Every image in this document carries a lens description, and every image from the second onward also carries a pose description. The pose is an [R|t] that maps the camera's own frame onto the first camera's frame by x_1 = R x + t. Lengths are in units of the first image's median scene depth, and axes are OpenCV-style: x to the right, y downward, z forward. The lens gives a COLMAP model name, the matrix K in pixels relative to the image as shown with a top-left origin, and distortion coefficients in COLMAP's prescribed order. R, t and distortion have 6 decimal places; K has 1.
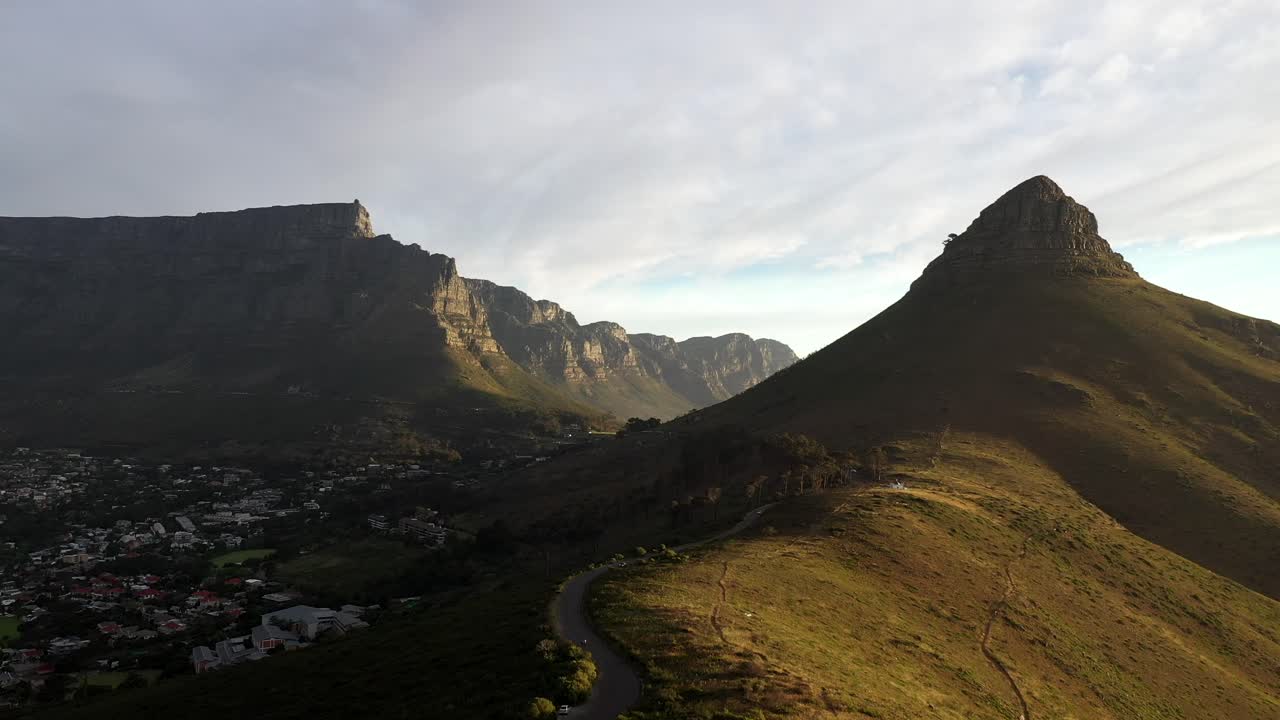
lens RADIAL K [[830.0, 0, 638.5], [0, 830.0, 357.6], [0, 0, 1]] dist [-0.067127, 0.055636]
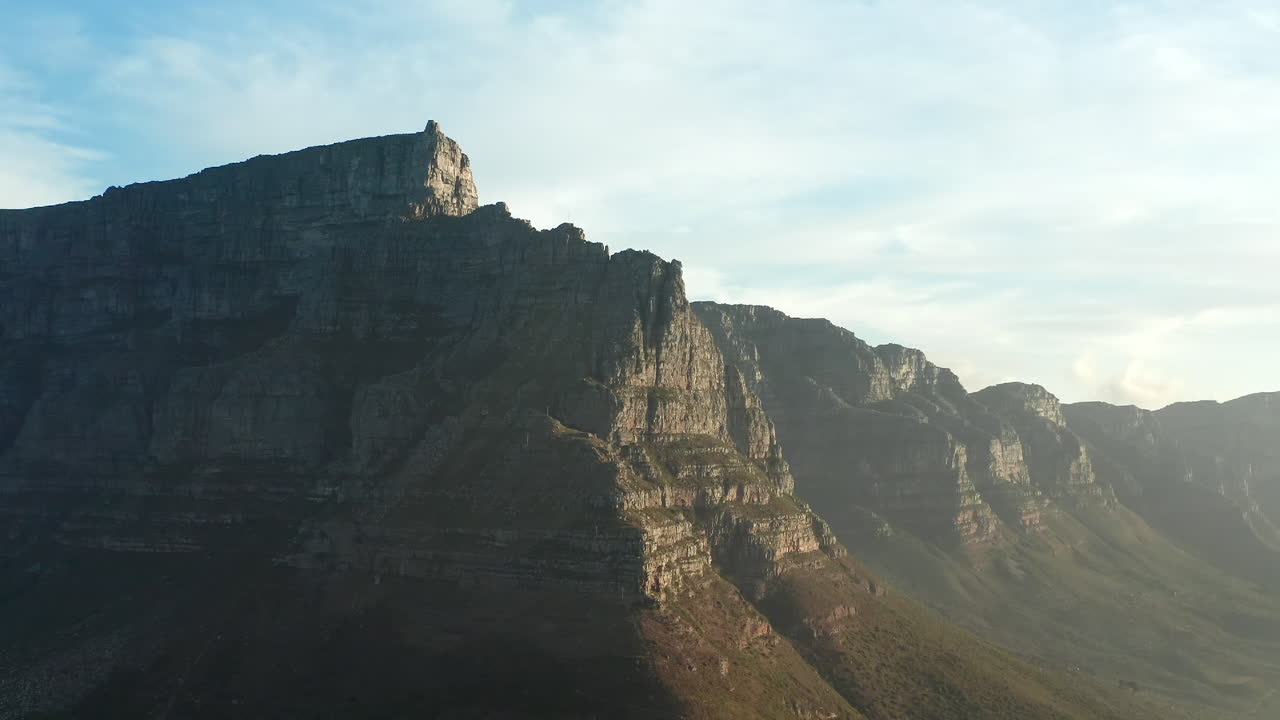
lens RADIAL K [[975.2, 0, 636.0], [0, 975.2, 361.8], [0, 0, 1]] dist [-0.092790, -0.001342]
pose [[0.955789, -0.019913, -0.293378, -0.121855], [0.016000, 0.999748, -0.015731, -0.071528], [0.293617, 0.010342, 0.955867, 0.600916]]
